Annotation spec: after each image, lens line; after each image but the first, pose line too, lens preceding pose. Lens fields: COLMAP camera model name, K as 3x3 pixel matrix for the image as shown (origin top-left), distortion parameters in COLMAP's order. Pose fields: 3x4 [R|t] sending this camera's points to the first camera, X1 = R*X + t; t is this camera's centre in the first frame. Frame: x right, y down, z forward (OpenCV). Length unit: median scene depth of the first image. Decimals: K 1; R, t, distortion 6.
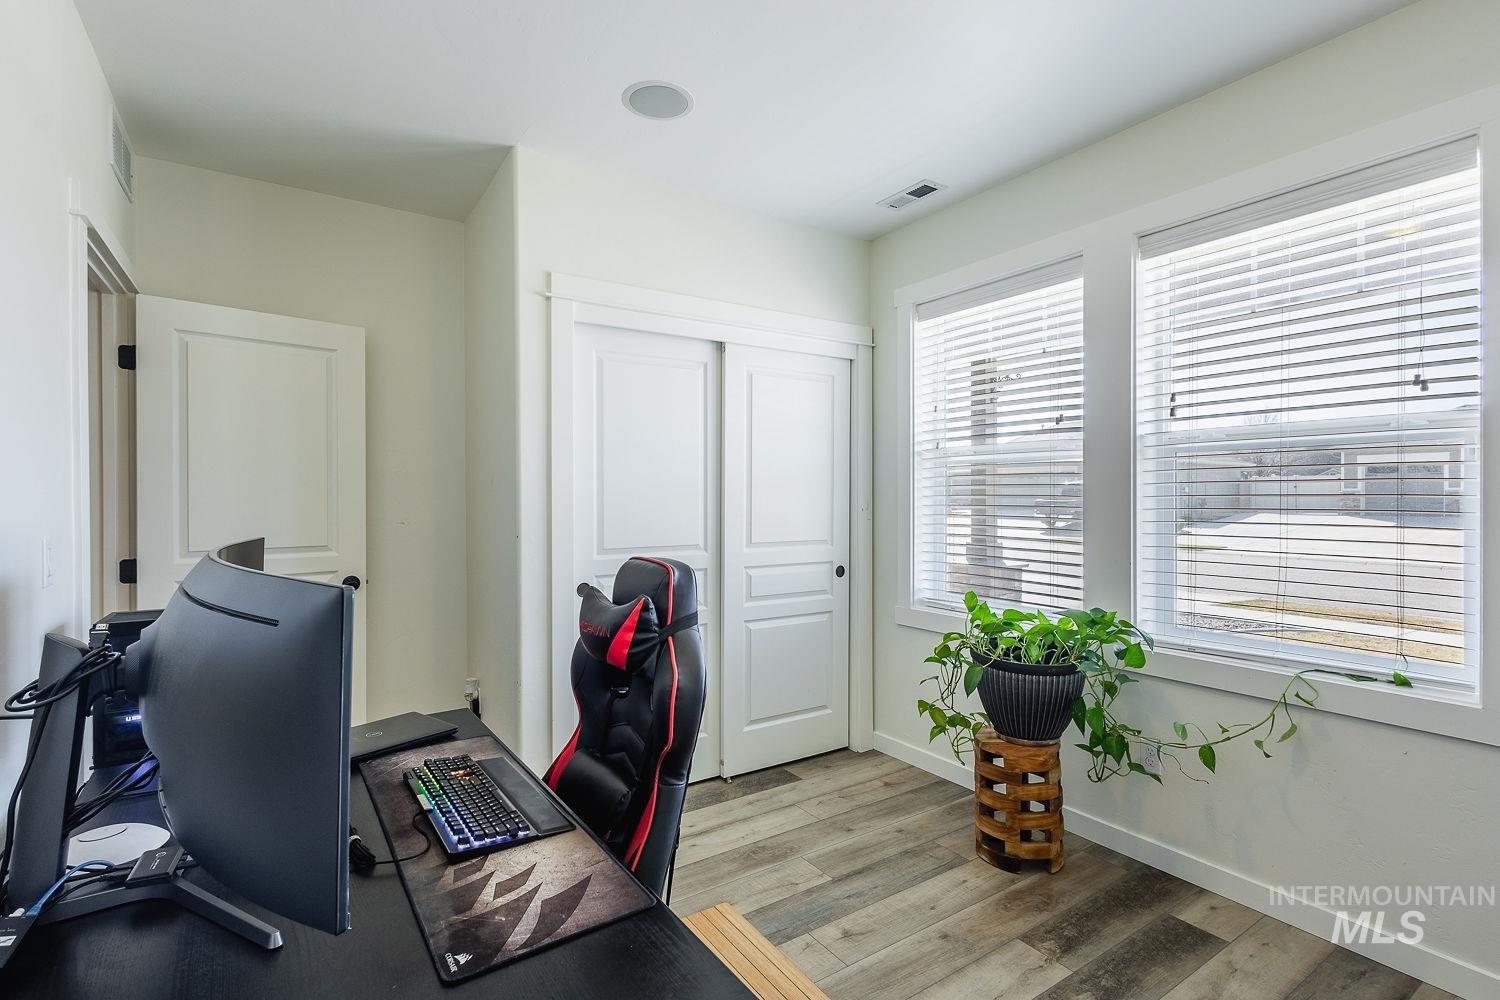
lens RADIAL K [[701.7, 0, 751.0], [0, 701.7, 499.8], [0, 0, 1]] dist [0.012706, -0.006194]
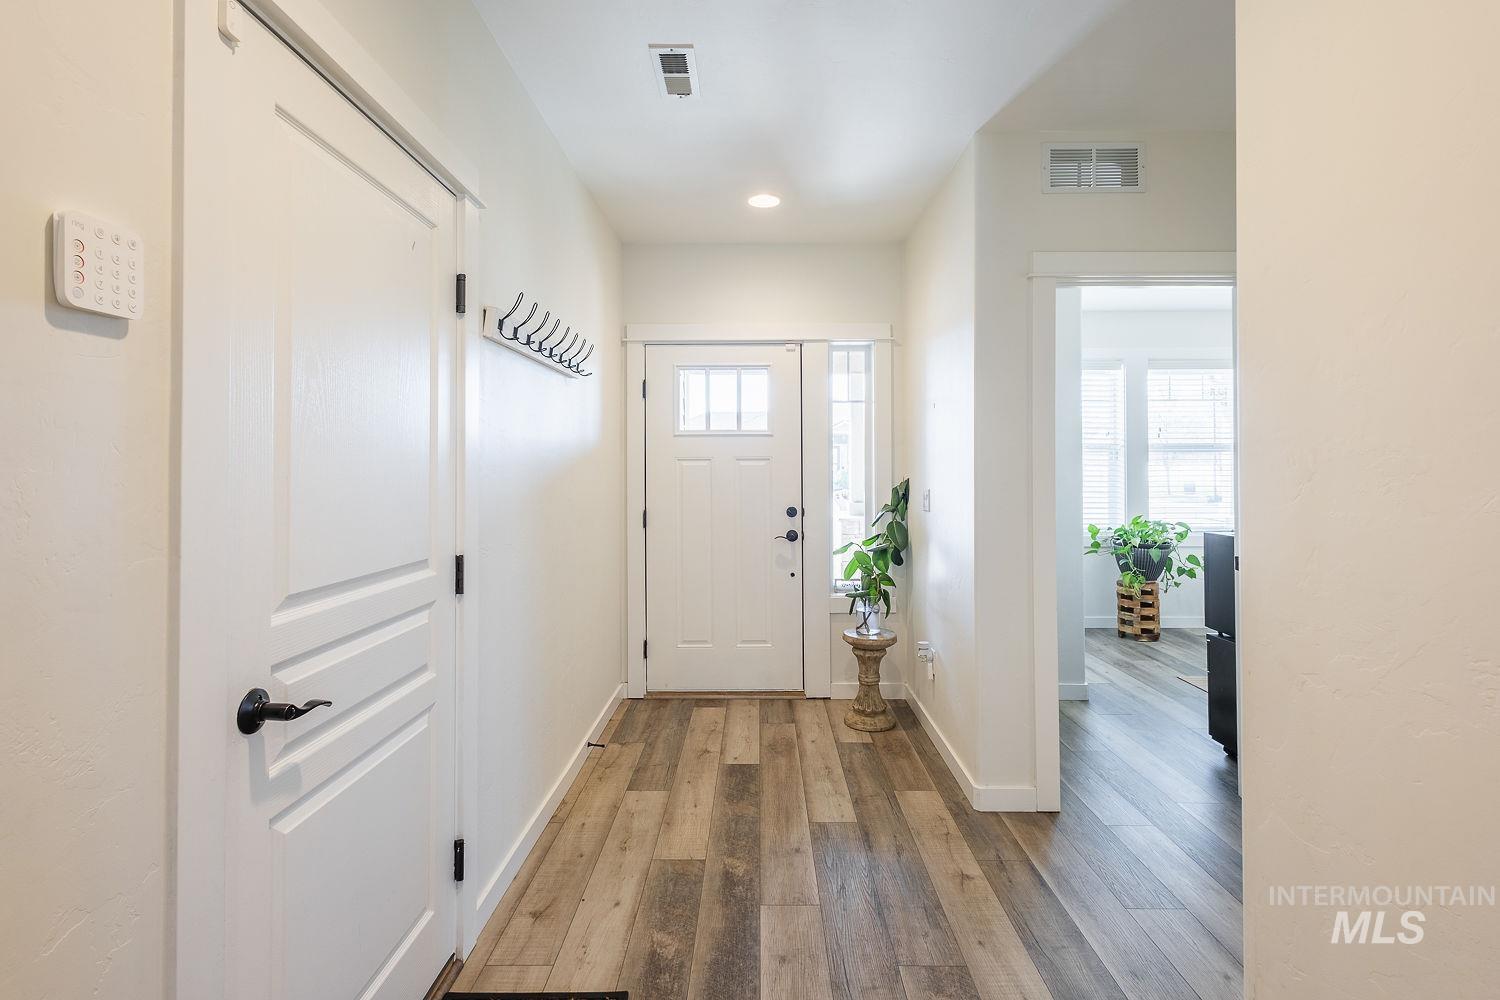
lens RADIAL K [[701.7, 0, 753.1], [0, 701.7, 458.2], [0, 0, 1]] dist [0.001046, -0.000109]
pose [[0.569664, 0.014523, 0.821749, -2.312398], [0.006850, 0.999725, -0.022417, -0.002677], [-0.821849, 0.018399, 0.569408, 0.825429]]
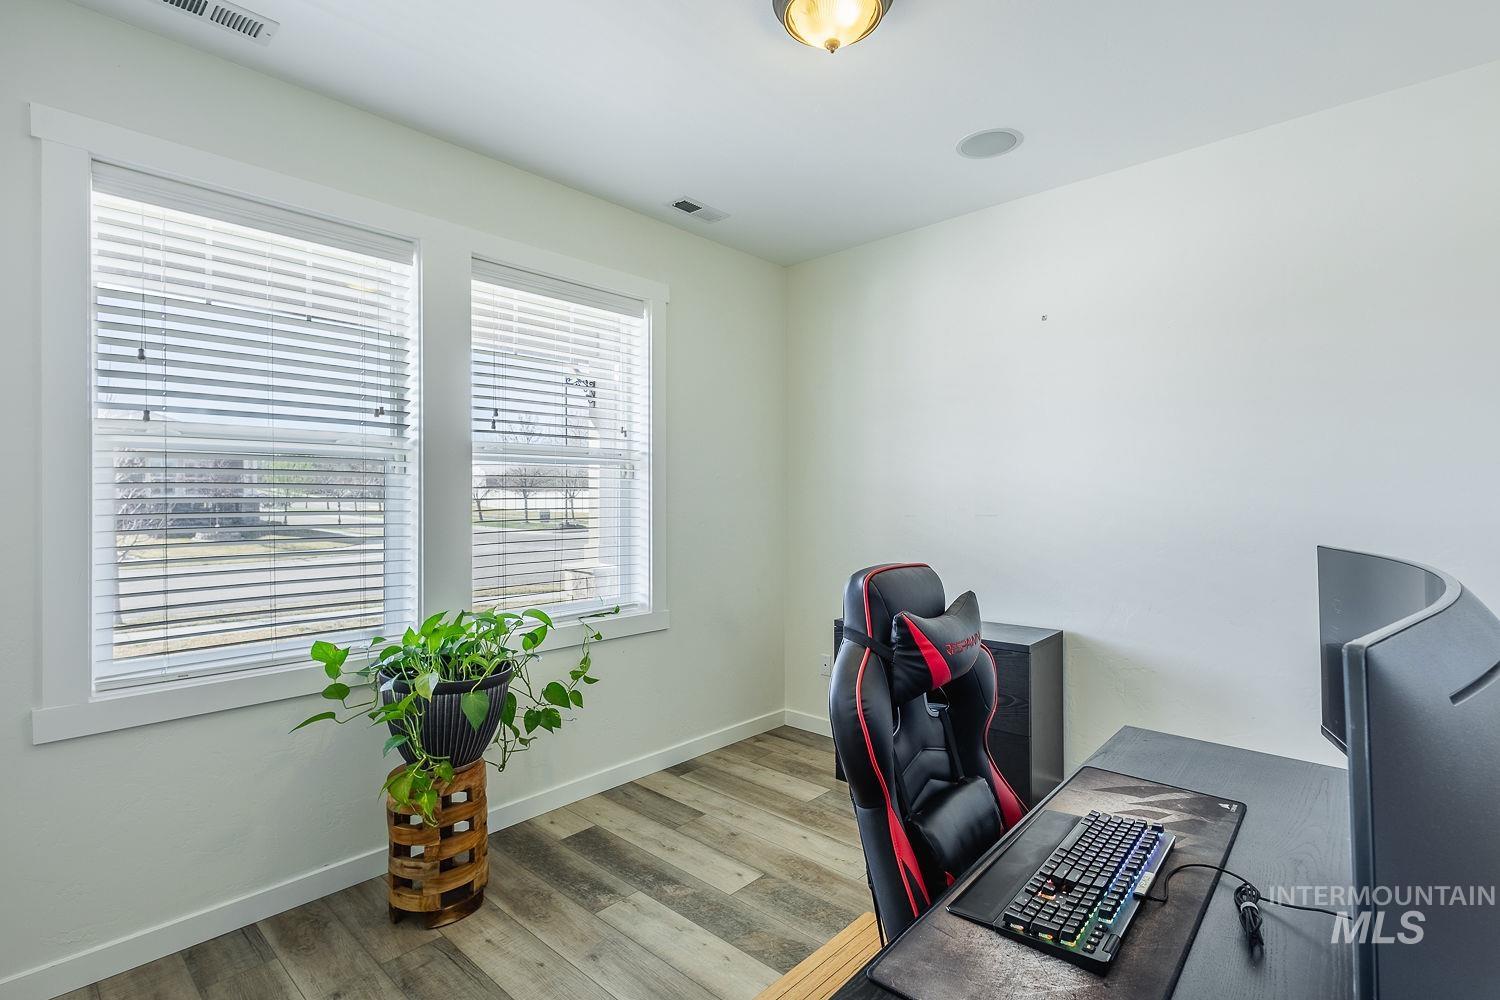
lens RADIAL K [[701.7, 0, 751.0], [0, 701.7, 499.8], [0, 0, 1]] dist [0.012706, -0.006194]
pose [[-0.233982, -0.000911, 0.972241, -0.643730], [0.008411, 0.999960, 0.002961, -0.003723], [-0.972205, 0.008870, -0.233965, 0.918881]]
